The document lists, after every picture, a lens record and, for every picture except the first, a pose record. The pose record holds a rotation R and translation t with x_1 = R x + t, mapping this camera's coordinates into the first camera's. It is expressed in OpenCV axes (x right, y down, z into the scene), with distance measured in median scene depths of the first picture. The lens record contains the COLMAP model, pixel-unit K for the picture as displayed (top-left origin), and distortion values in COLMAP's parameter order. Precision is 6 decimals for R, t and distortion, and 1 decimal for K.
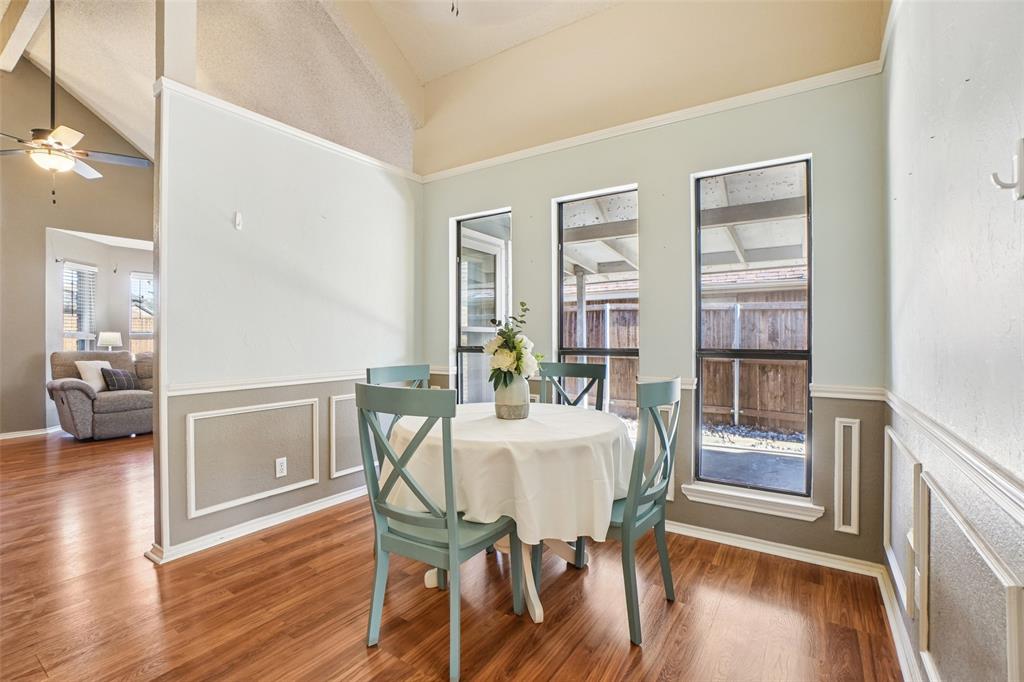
lens RADIAL K [[471.1, 0, 509.7], [0, 471.1, 336.5], [0, 0, 1]] dist [-0.056958, 0.019361]
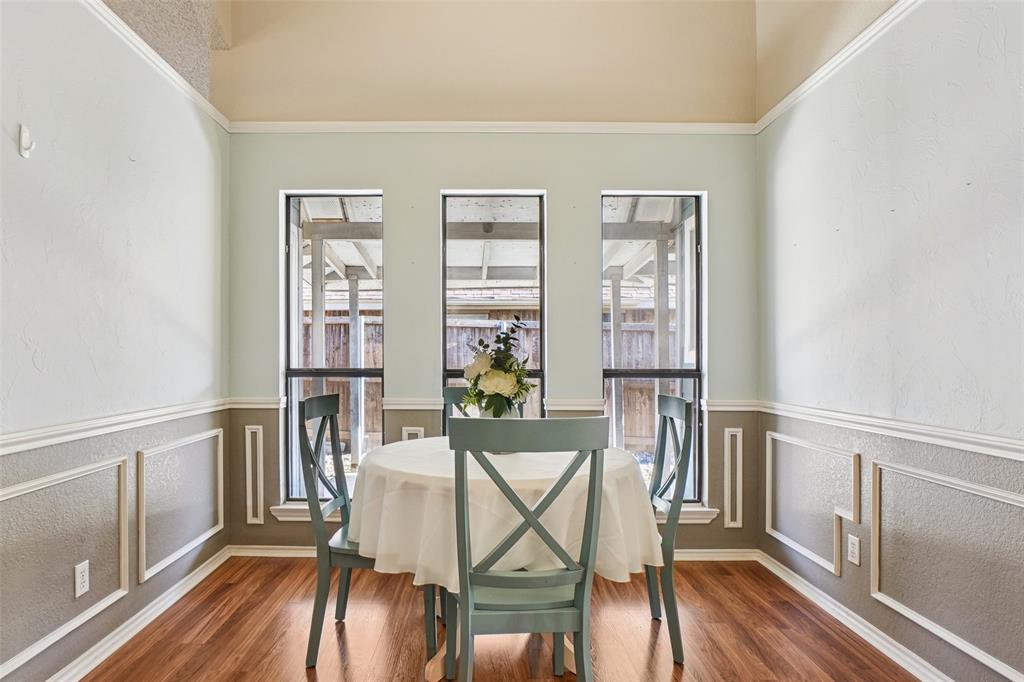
lens RADIAL K [[558.0, 0, 499.0], [0, 558.0, 356.4], [0, 0, 1]] dist [-0.049246, -0.000209]
pose [[0.828601, 0.004110, 0.559825, -0.363593], [-0.005273, 0.999986, 0.000462, 0.000544], [-0.559815, -0.003335, 0.828611, 0.126390]]
